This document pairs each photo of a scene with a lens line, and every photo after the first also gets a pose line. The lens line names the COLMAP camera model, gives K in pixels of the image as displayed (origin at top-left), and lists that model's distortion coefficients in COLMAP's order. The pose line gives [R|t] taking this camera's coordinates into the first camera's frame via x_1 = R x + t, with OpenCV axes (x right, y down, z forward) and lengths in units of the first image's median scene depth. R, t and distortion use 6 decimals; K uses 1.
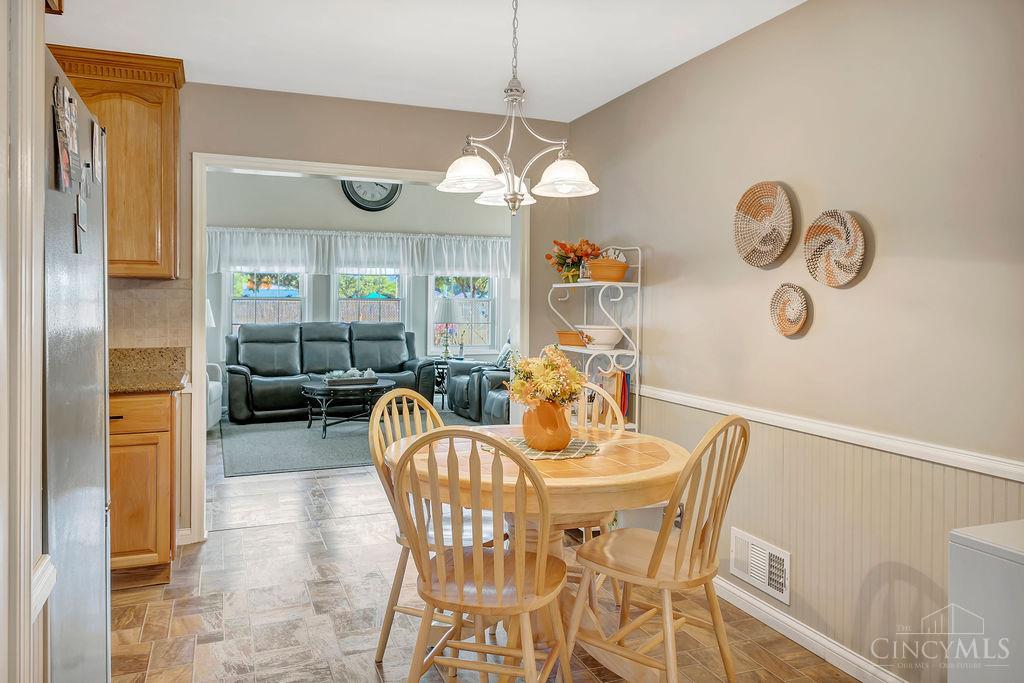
lens RADIAL K [[723.5, 0, 510.3], [0, 723.5, 296.9], [0, 0, 1]] dist [0.002654, 0.000586]
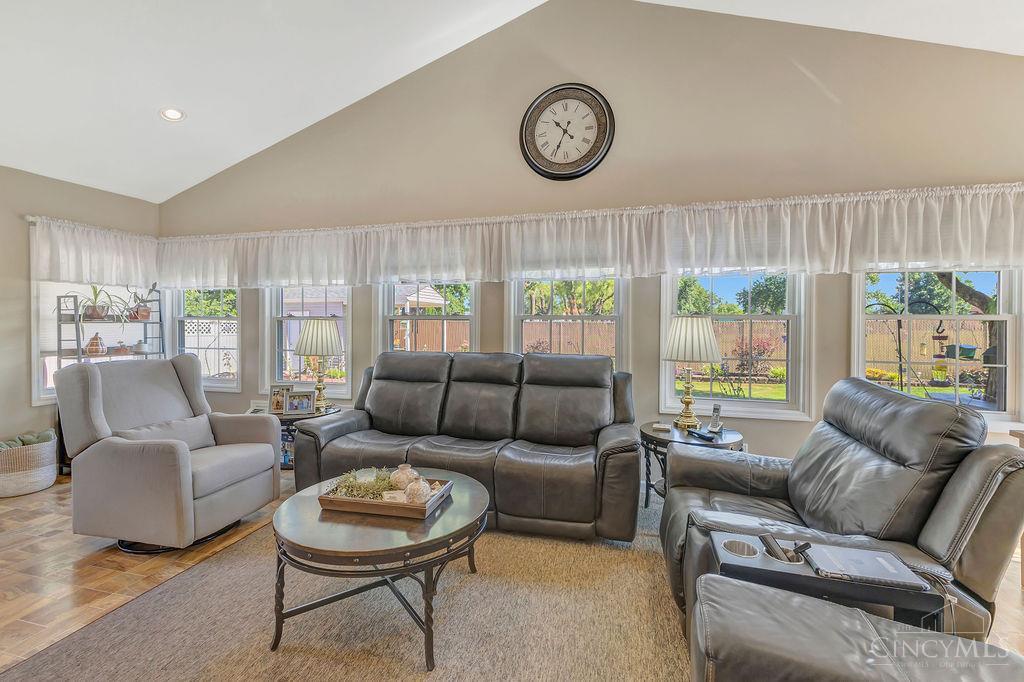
lens RADIAL K [[435.6, 0, 517.0], [0, 435.6, 326.5], [0, 0, 1]] dist [-0.000115, -0.000101]
pose [[0.801225, -0.000471, -0.598363, 0.004355], [0.006022, 0.999955, 0.007276, 0.008248], [0.598333, -0.009433, 0.801192, 0.708674]]
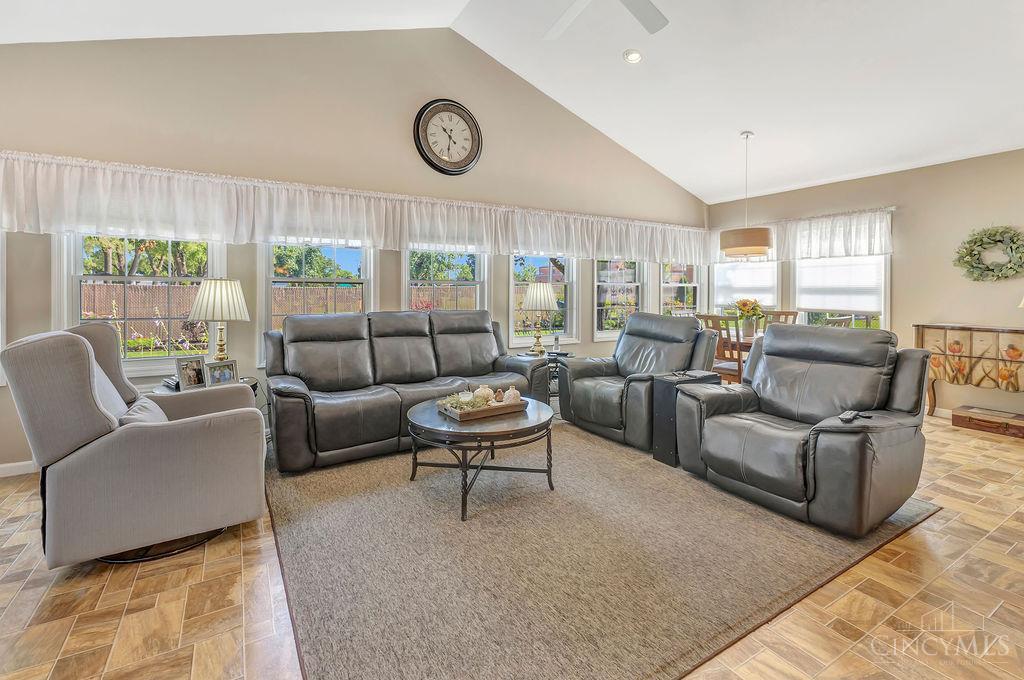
lens RADIAL K [[456.1, 0, 496.5], [0, 456.1, 290.9], [0, 0, 1]] dist [0.000588, -0.000137]
pose [[0.989622, -0.002404, 0.143675, -0.226399], [0.000966, 0.999949, 0.010080, 0.008600], [-0.143692, -0.009837, 0.989574, 0.511985]]
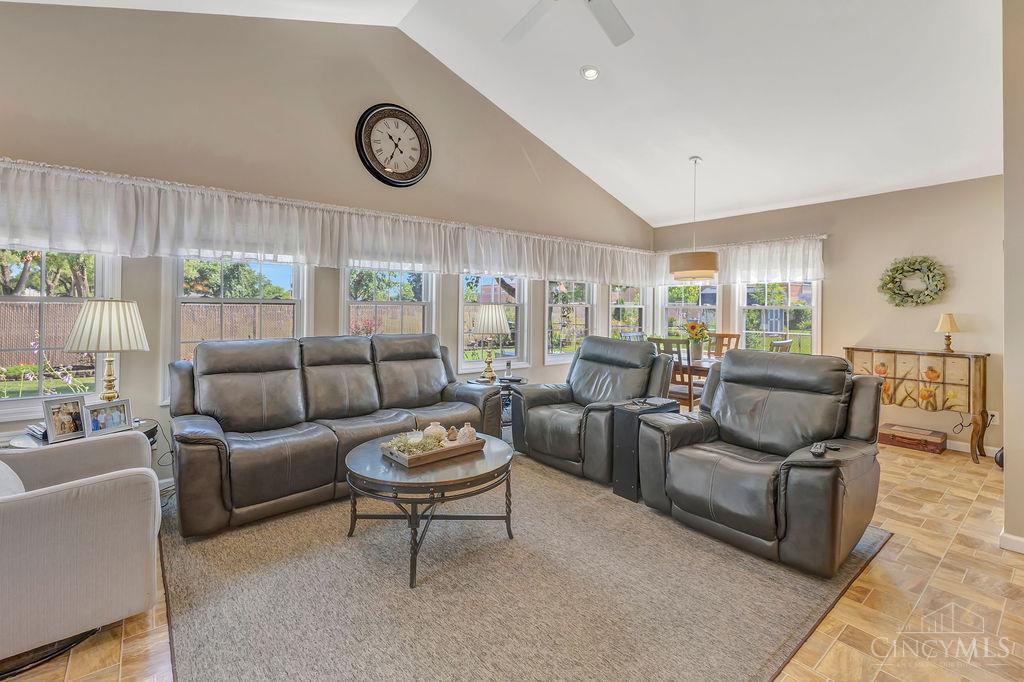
lens RADIAL K [[454.1, 0, 502.5], [0, 454.1, 302.5], [0, 0, 1]] dist [0.001046, -0.000129]
pose [[0.959811, 0.006817, 0.280563, -0.229198], [-0.006691, 0.999977, -0.001407, 0.002593], [-0.280566, -0.000527, 0.959835, 0.549112]]
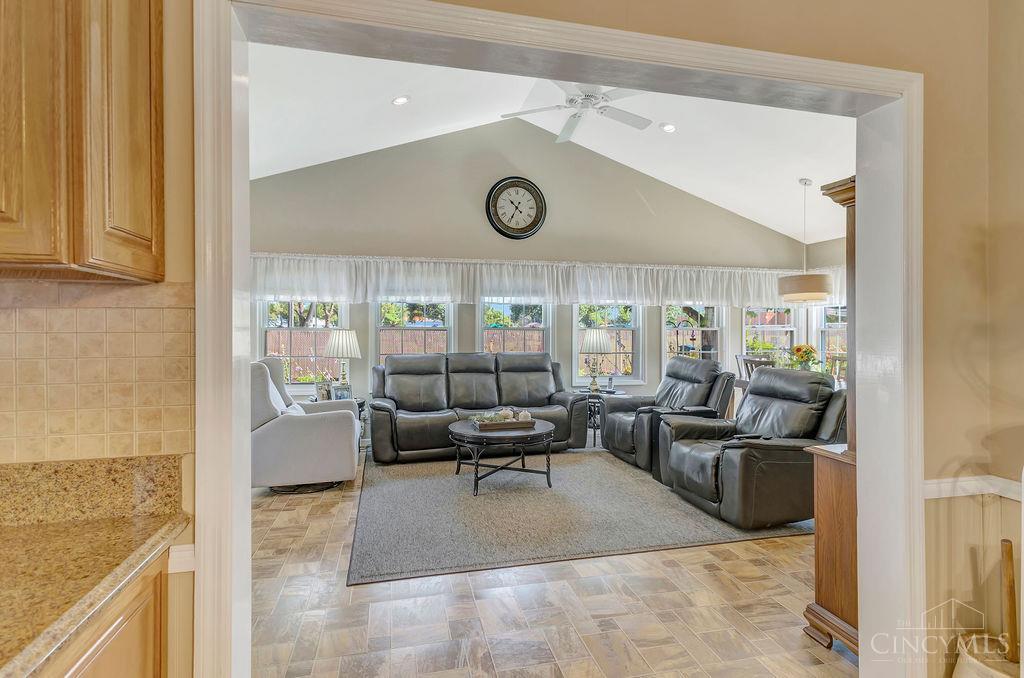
lens RADIAL K [[508.6, 0, 509.4], [0, 508.6, 327.2], [0, 0, 1]] dist [-0.026945, 0.000046]
pose [[0.988081, -0.005690, -0.153831, -0.101567], [0.006010, 0.999981, 0.001619, -0.000013], [0.153819, -0.002524, 0.988096, 0.339932]]
